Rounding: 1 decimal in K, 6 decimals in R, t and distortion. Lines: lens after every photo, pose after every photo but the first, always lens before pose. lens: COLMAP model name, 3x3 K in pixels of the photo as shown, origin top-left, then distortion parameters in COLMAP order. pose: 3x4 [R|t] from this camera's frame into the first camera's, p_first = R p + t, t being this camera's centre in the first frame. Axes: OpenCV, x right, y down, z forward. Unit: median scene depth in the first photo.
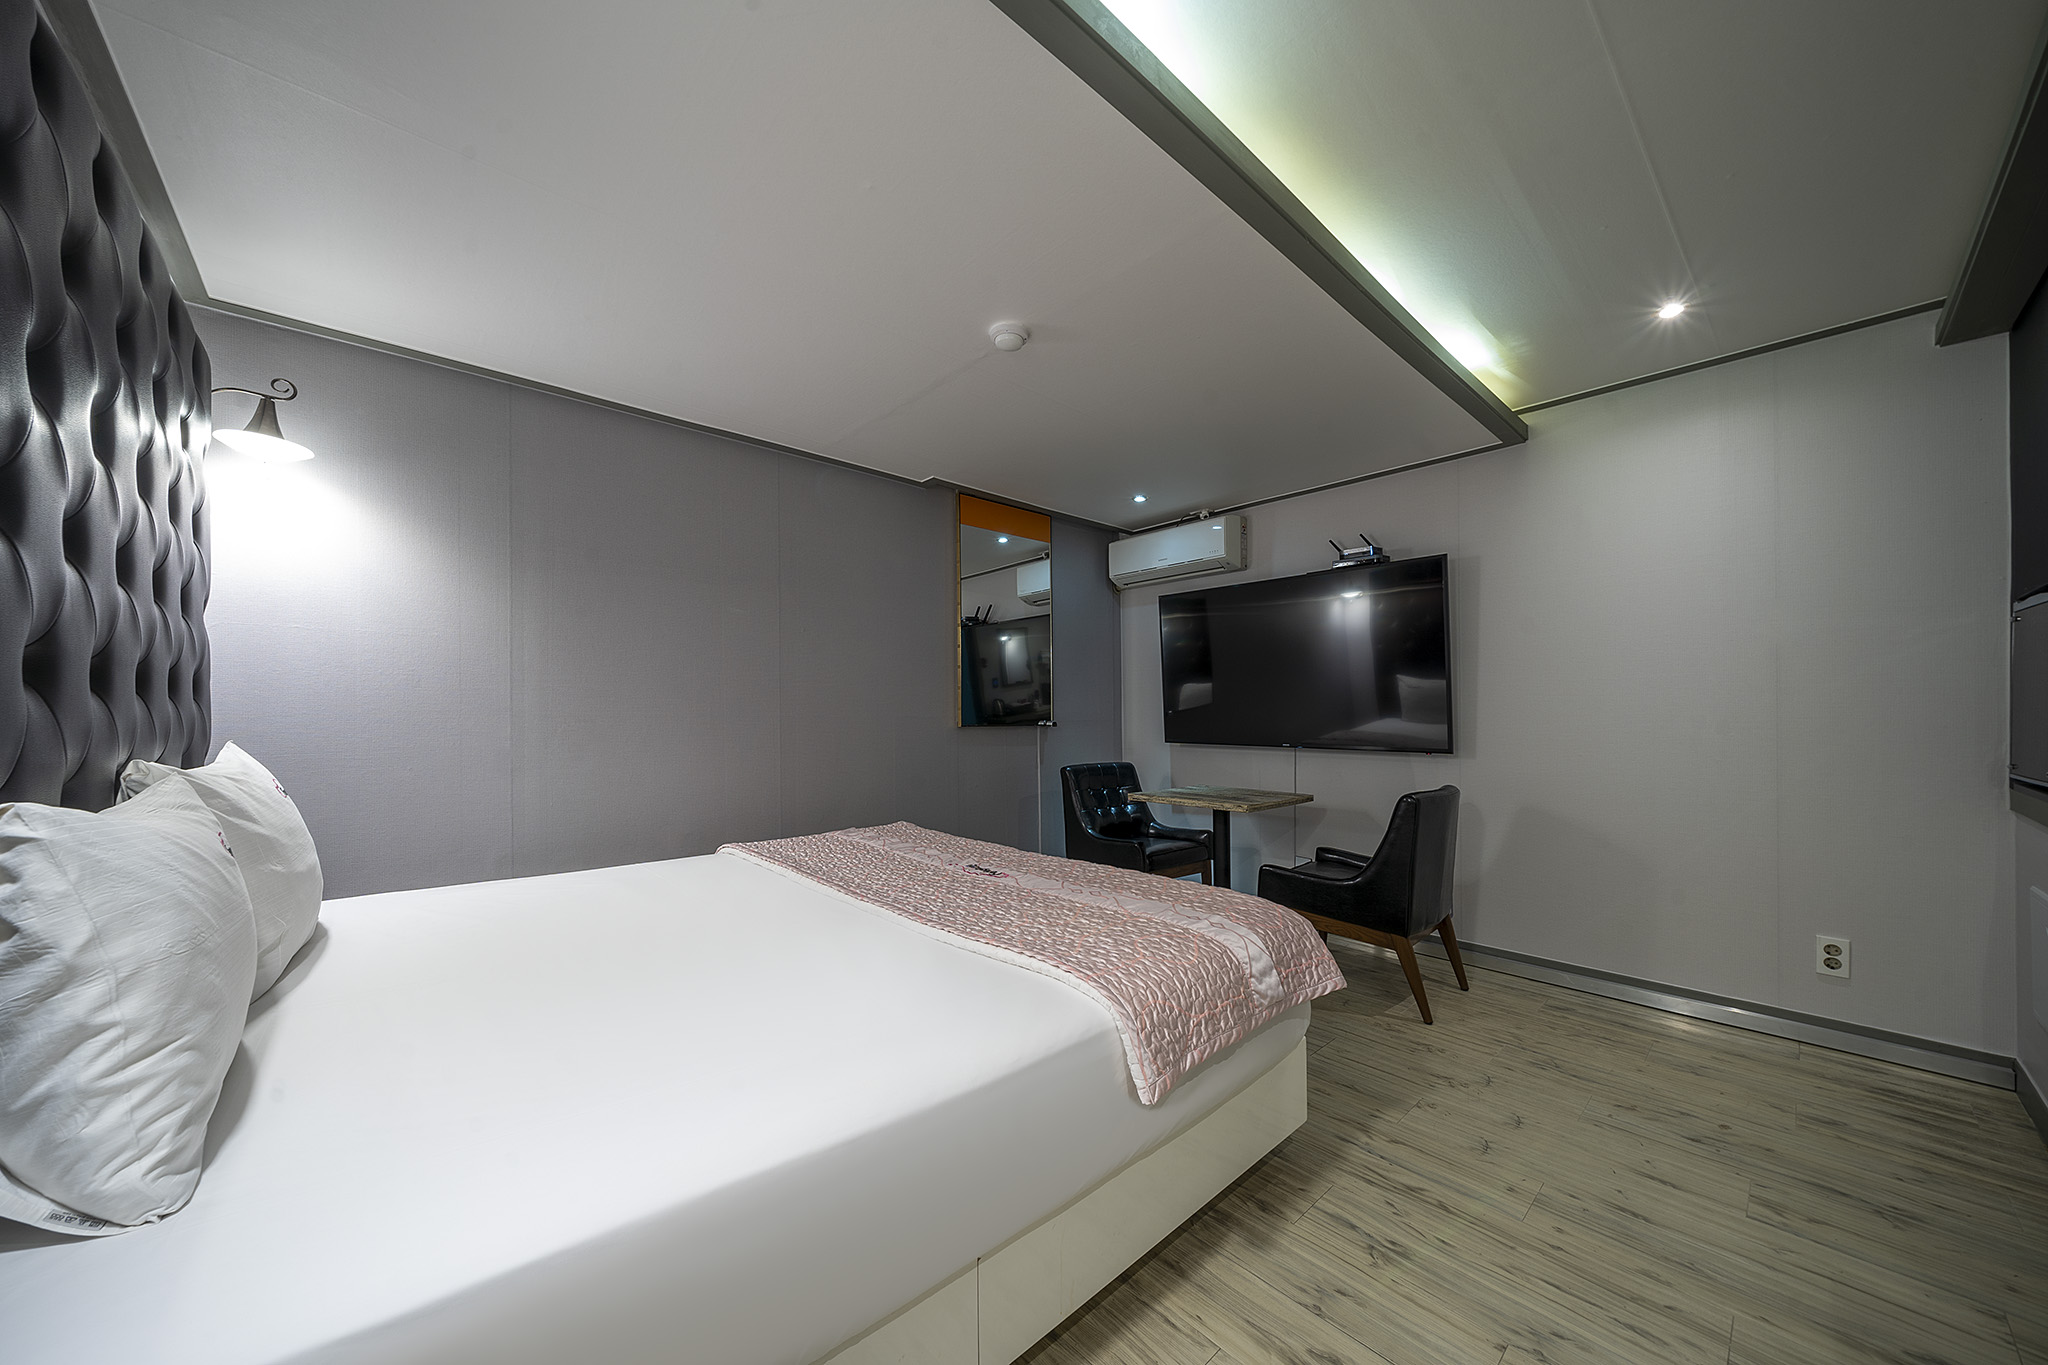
lens RADIAL K [[742.2, 0, 979.4], [0, 742.2, 691.0], [0, 0, 1]] dist [-0.001371, -0.000063]
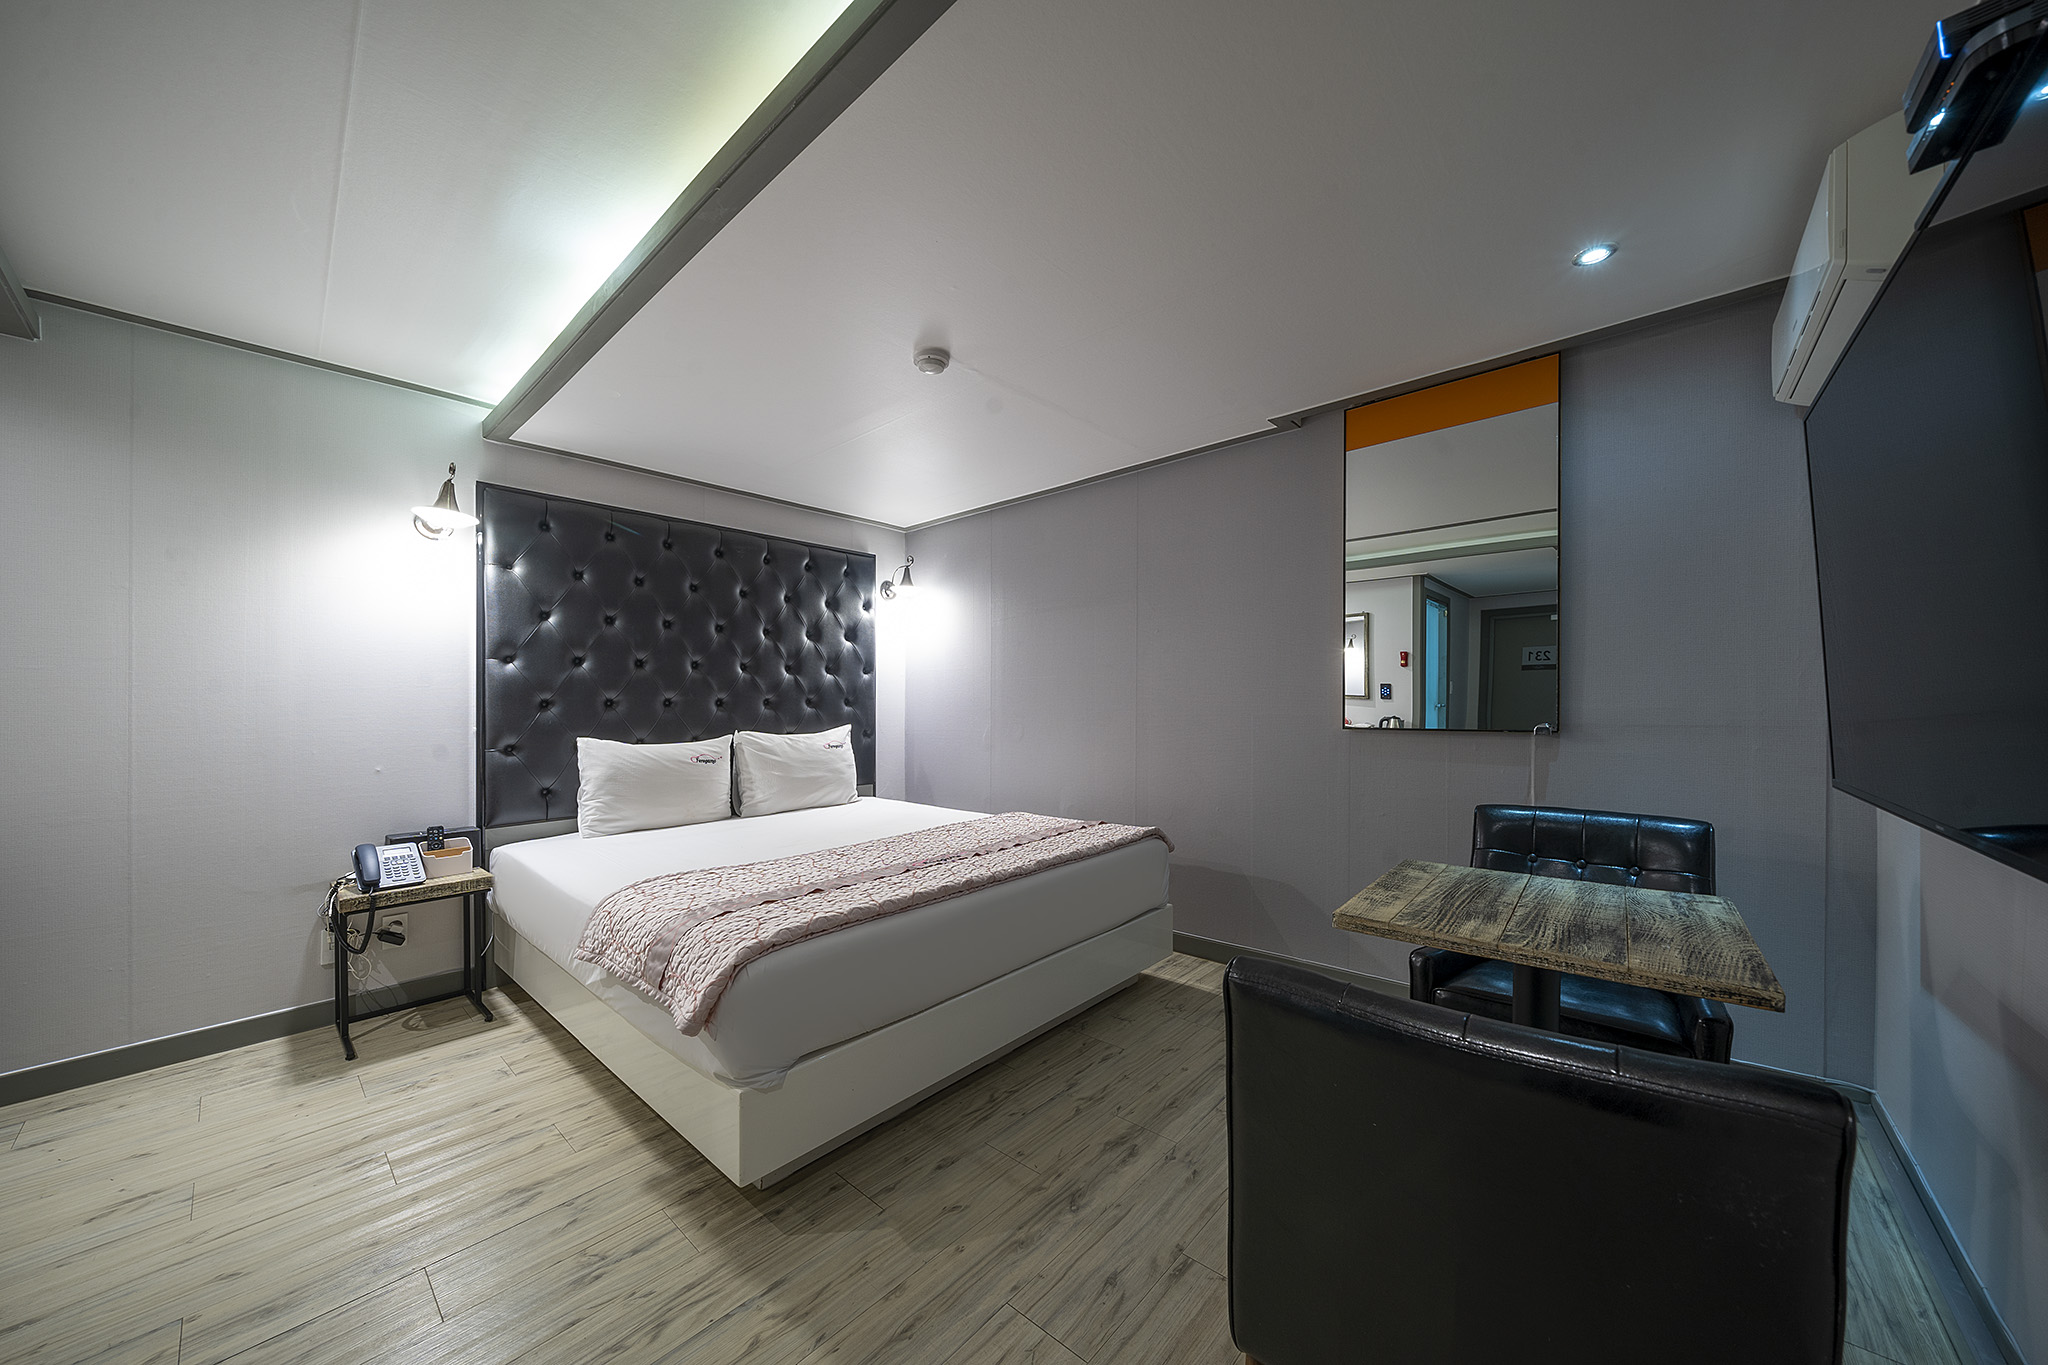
lens RADIAL K [[715.7, 0, 1024.0], [0, 715.7, 682.5], [0, 0, 1]] dist [0.000223, -0.000065]
pose [[0.111400, -0.031740, -0.993269, 1.519472], [0.042821, 0.998715, -0.027111, 0.020031], [0.992853, -0.039512, 0.112616, 1.429398]]
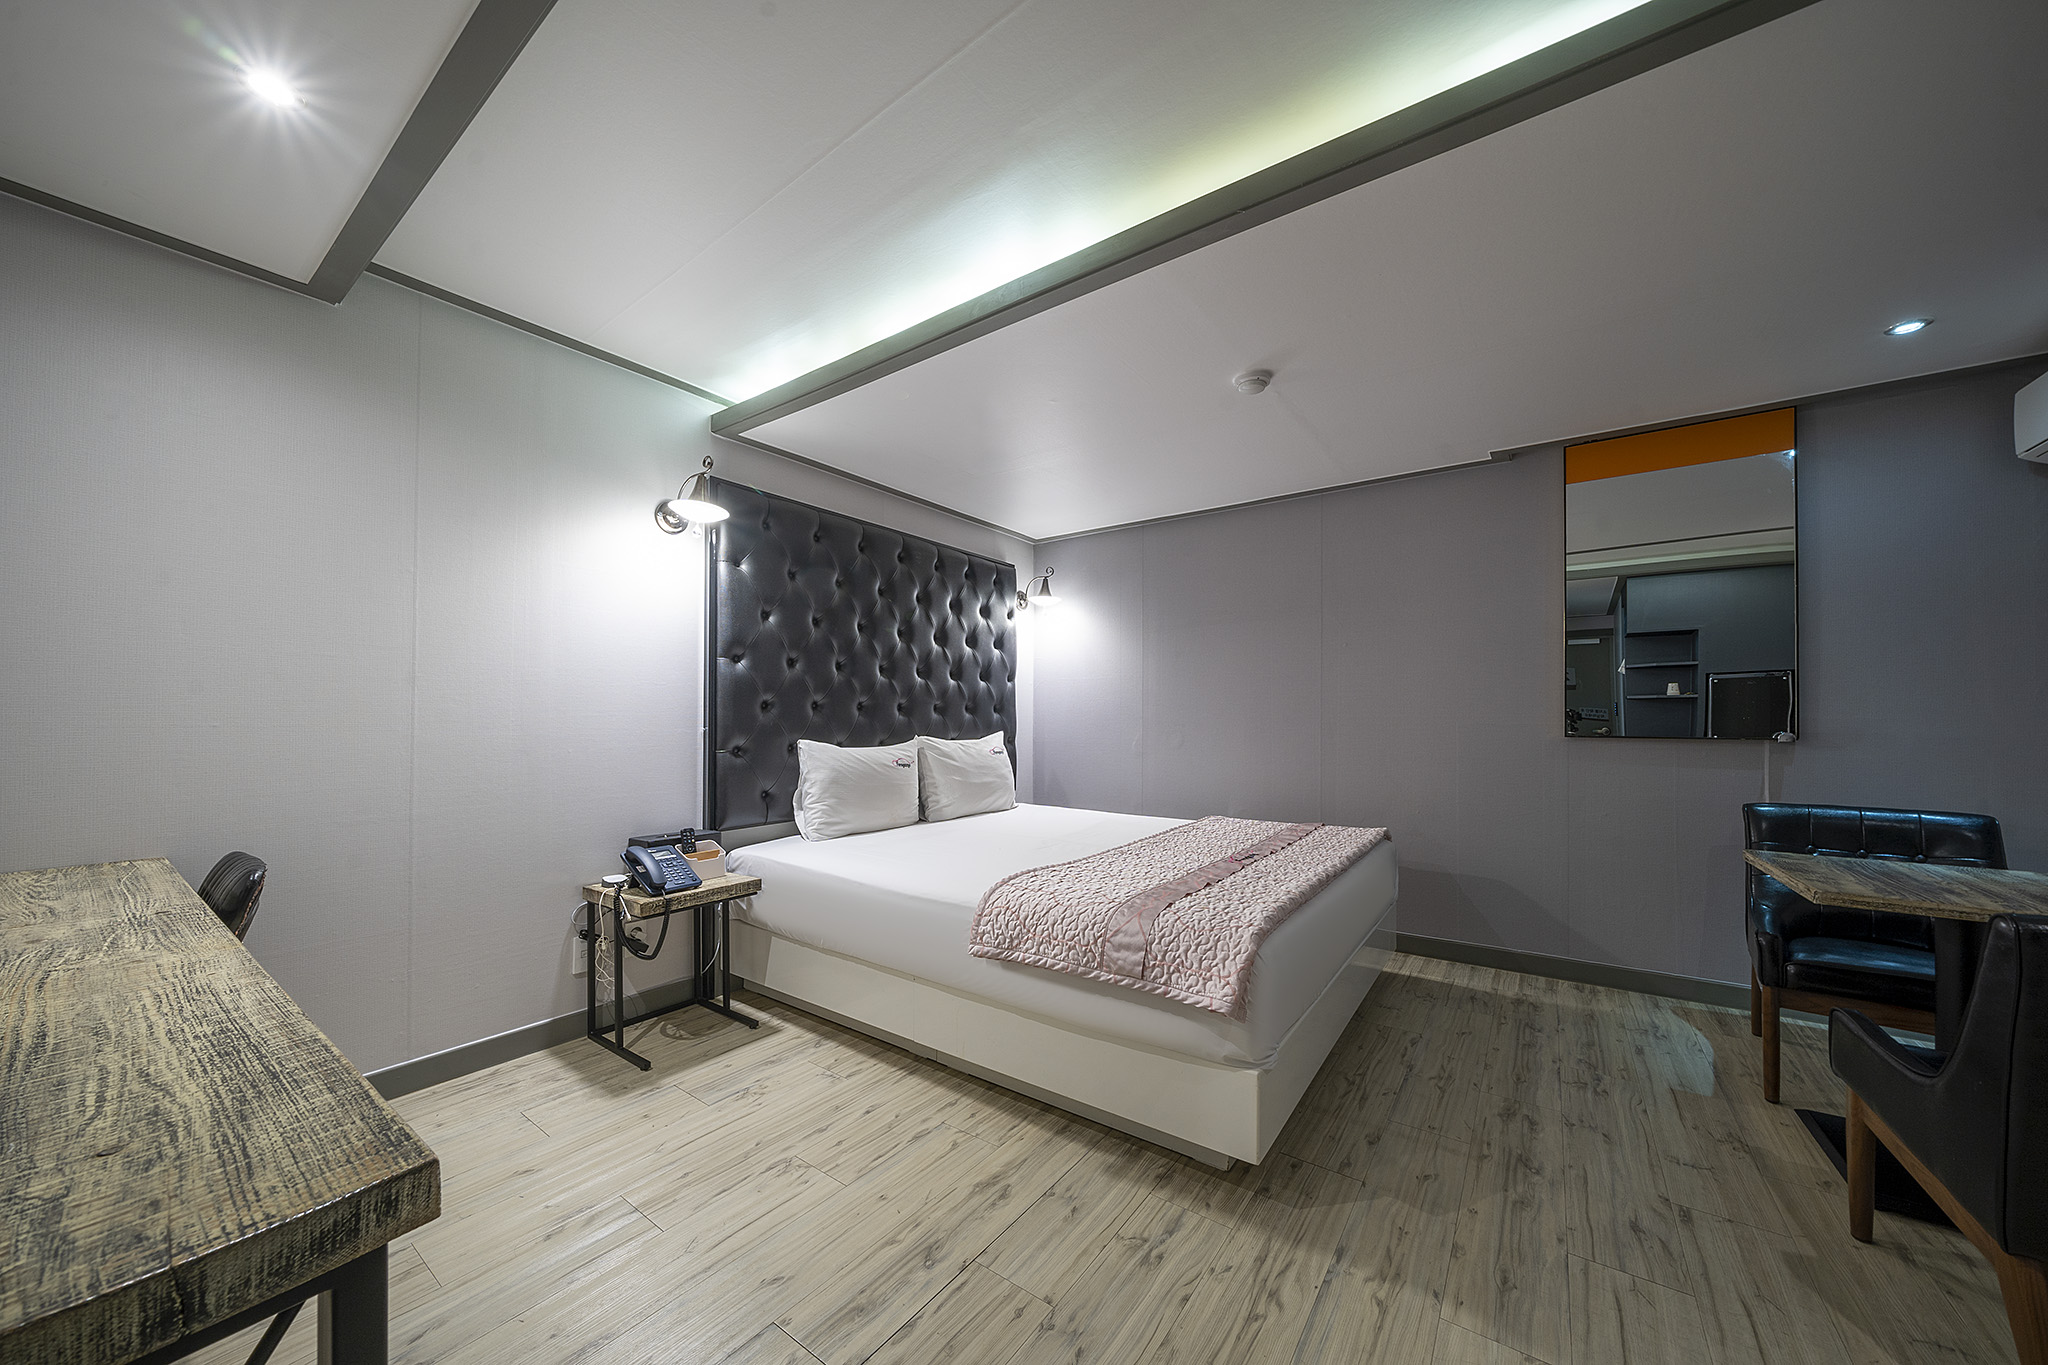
lens RADIAL K [[708.3, 0, 1017.5], [0, 708.3, 688.3], [0, 0, 1]] dist [-0.002068, -0.000049]
pose [[0.205611, -0.043945, -0.977647, 1.426319], [0.030565, 0.998792, -0.038467, 0.018443], [0.978156, -0.021973, 0.206706, 0.616591]]
